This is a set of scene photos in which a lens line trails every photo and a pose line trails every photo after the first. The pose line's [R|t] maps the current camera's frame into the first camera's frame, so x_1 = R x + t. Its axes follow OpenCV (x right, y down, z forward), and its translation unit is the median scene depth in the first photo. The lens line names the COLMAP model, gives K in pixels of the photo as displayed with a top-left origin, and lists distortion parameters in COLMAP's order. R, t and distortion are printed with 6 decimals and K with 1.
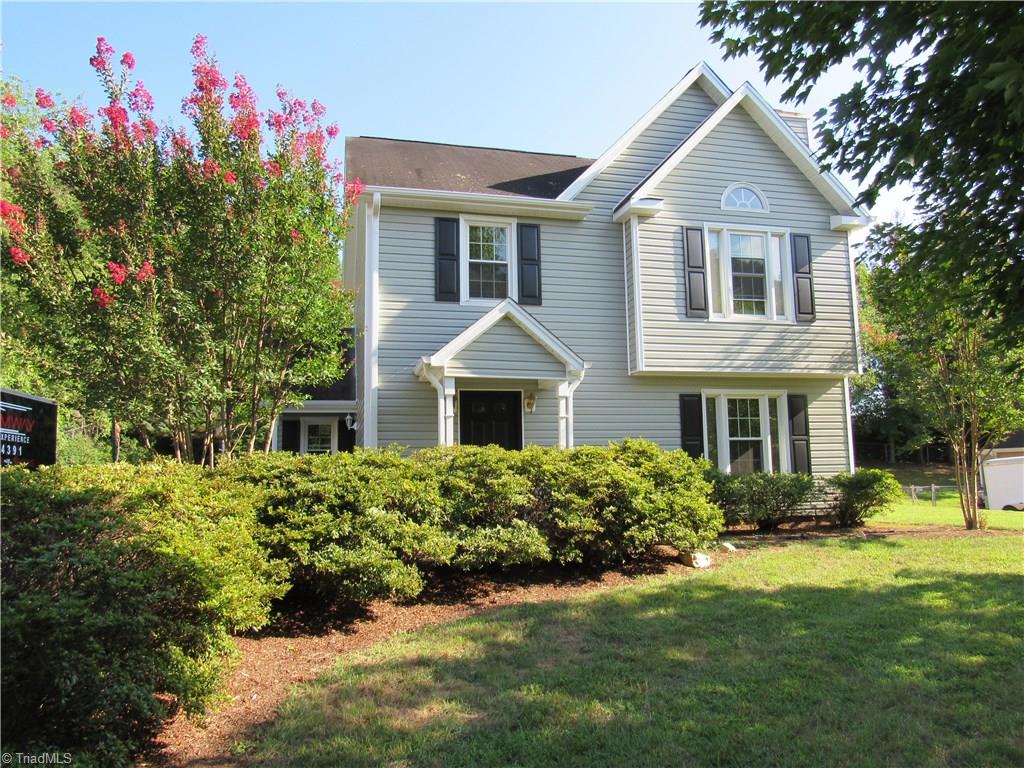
lens RADIAL K [[731.5, 0, 512.3], [0, 731.5, 381.7], [0, 0, 1]] dist [-0.024135, 0.005740]
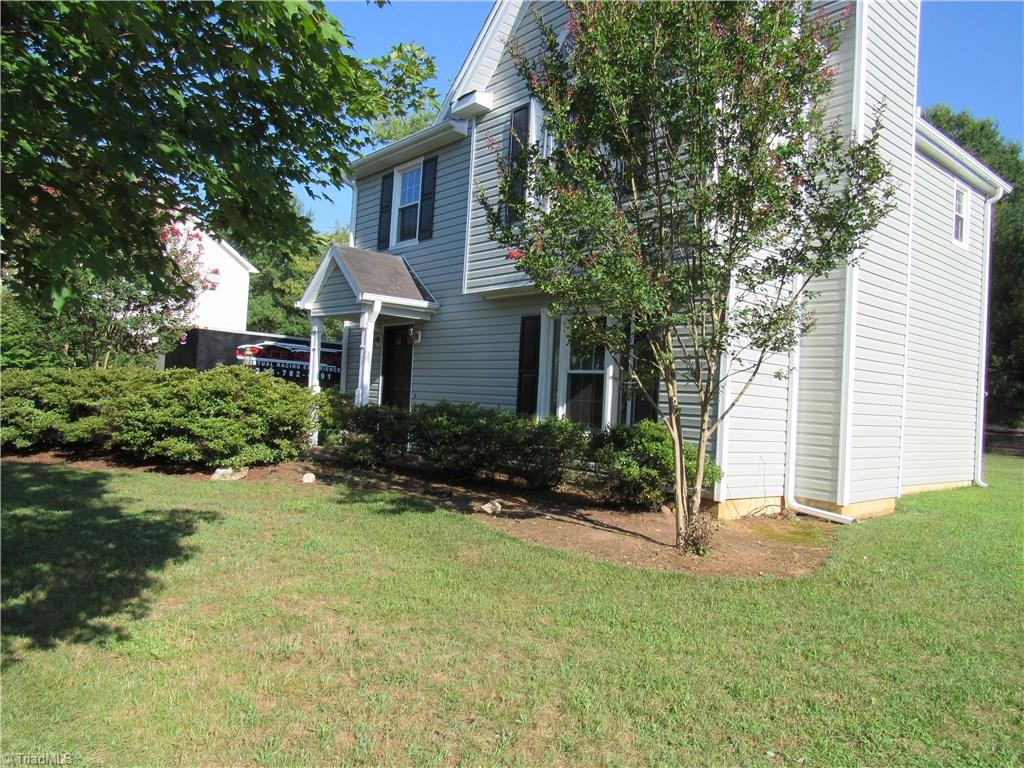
lens RADIAL K [[731.5, 0, 509.1], [0, 731.5, 385.0], [0, 0, 1]] dist [-0.024135, 0.005740]
pose [[0.450081, 0.022459, -0.892705, 0.986034], [0.048438, 0.997598, 0.049519, 0.053225], [0.891673, -0.065529, 0.447912, 0.625985]]
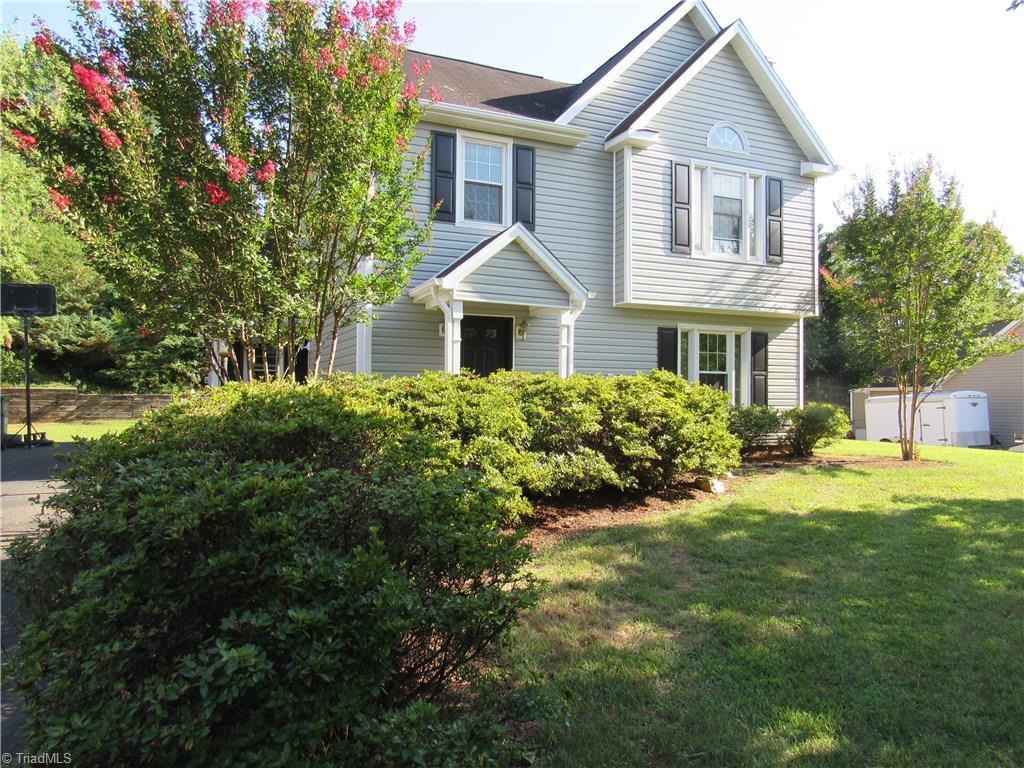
lens RADIAL K [[731.5, 0, 513.9], [0, 731.5, 380.7], [0, 0, 1]] dist [-0.024135, 0.005740]
pose [[0.983996, 0.028044, 0.175969, -0.154089], [-0.045328, 0.994446, 0.094983, 0.003369], [-0.172328, -0.101439, 0.979803, 0.018966]]
